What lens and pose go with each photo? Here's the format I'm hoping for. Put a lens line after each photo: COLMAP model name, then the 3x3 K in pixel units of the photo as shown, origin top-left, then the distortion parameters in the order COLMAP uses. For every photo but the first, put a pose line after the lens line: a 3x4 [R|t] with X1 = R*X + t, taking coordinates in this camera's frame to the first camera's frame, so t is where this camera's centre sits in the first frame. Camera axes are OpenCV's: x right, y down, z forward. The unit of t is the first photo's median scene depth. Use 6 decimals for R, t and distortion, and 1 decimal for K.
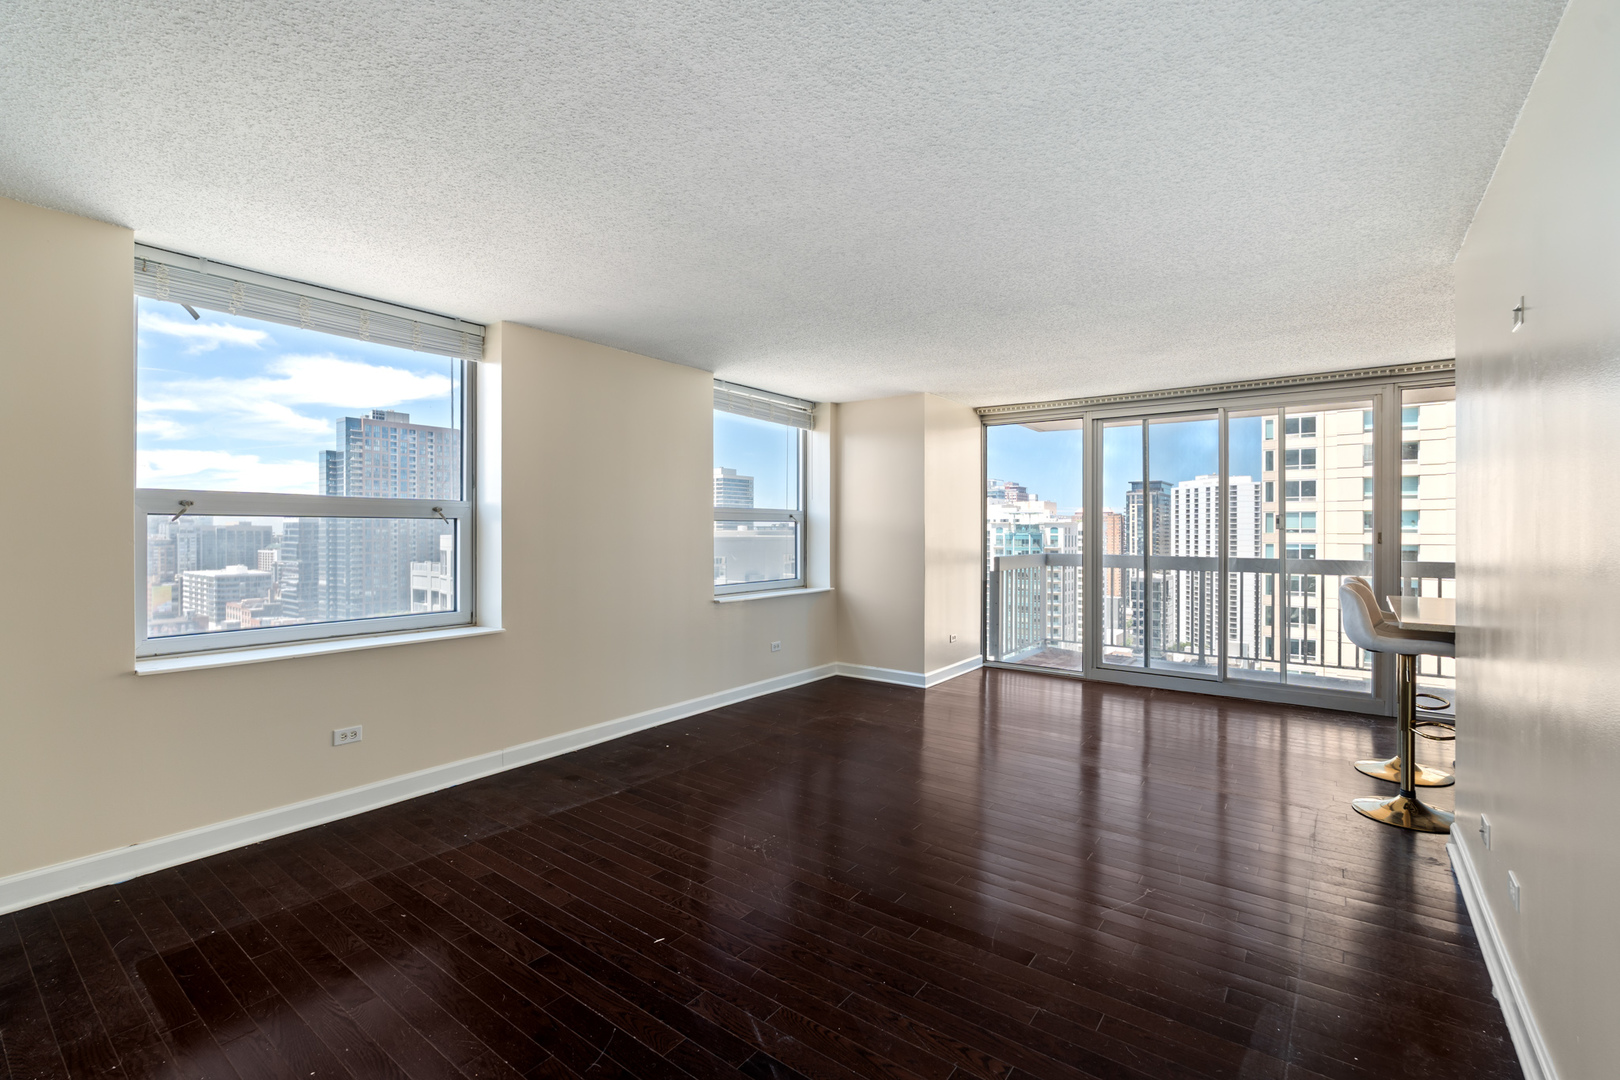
lens RADIAL K [[710.2, 0, 818.8], [0, 710.2, 521.2], [0, 0, 1]] dist [-0.022032, -0.000115]
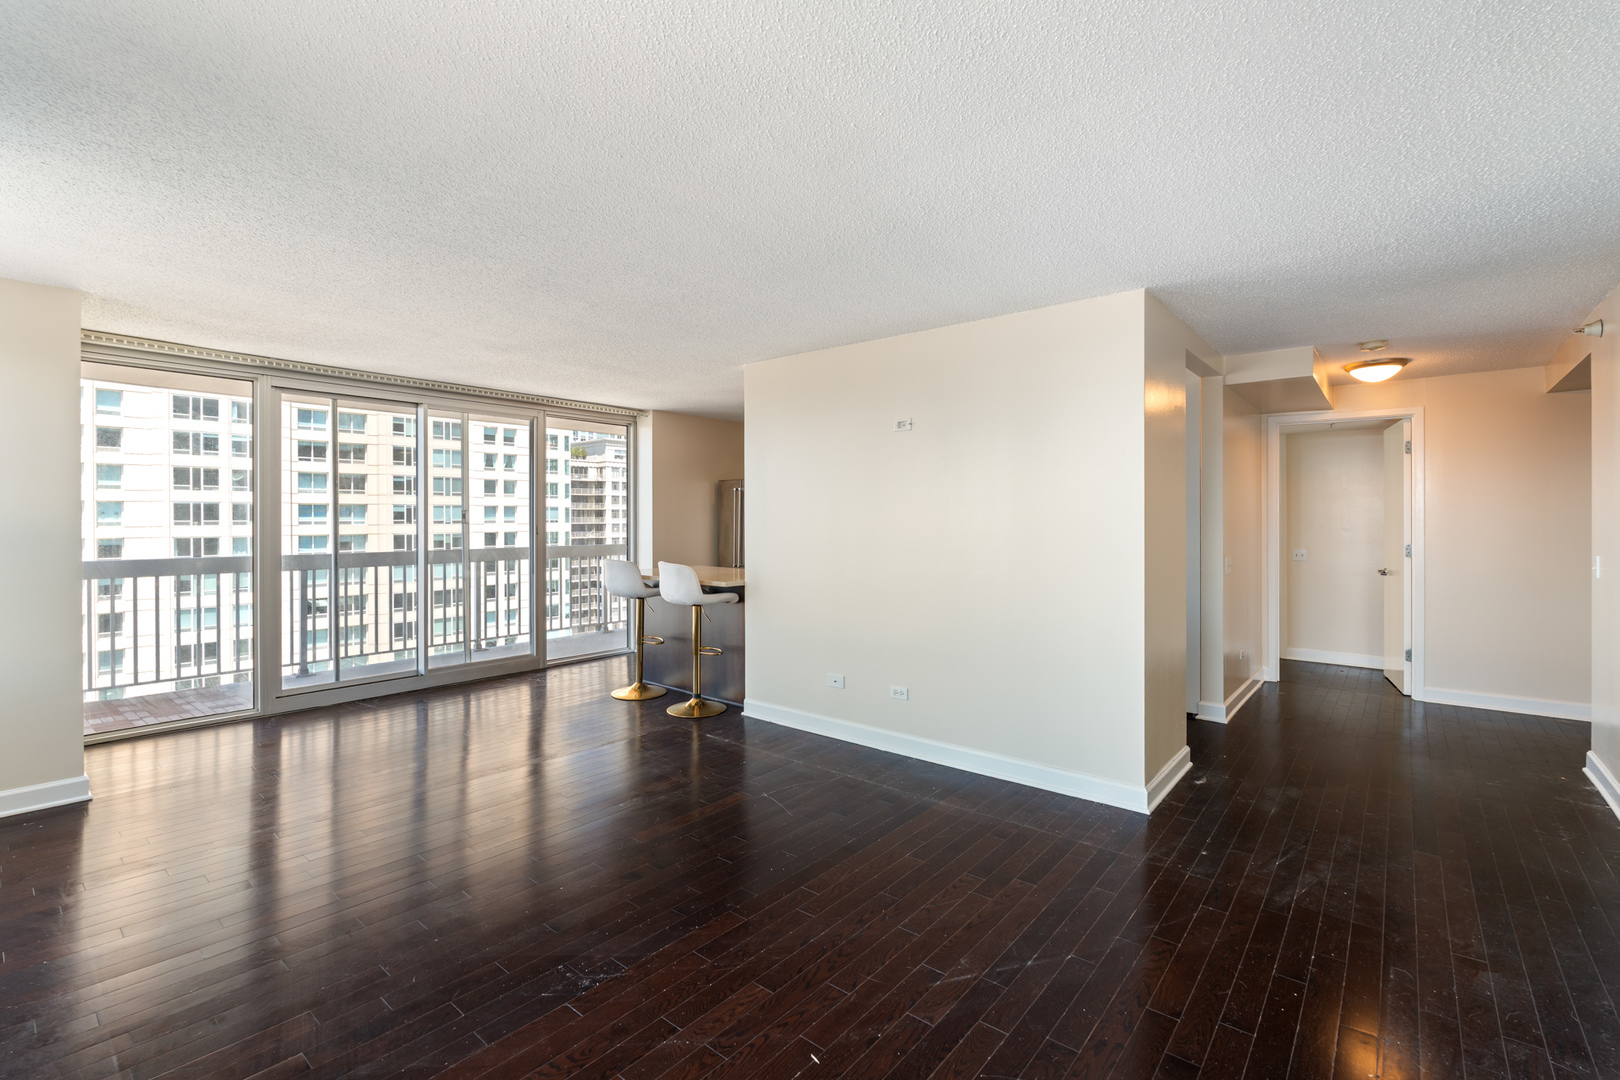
lens RADIAL K [[710.2, 0, 818.8], [0, 710.2, 521.2], [0, 0, 1]] dist [-0.022032, -0.000115]
pose [[0.062696, -0.006215, 0.998013, -0.361081], [-0.006770, 0.999955, 0.006652, -0.001058], [-0.998010, -0.007174, 0.062651, 0.345078]]
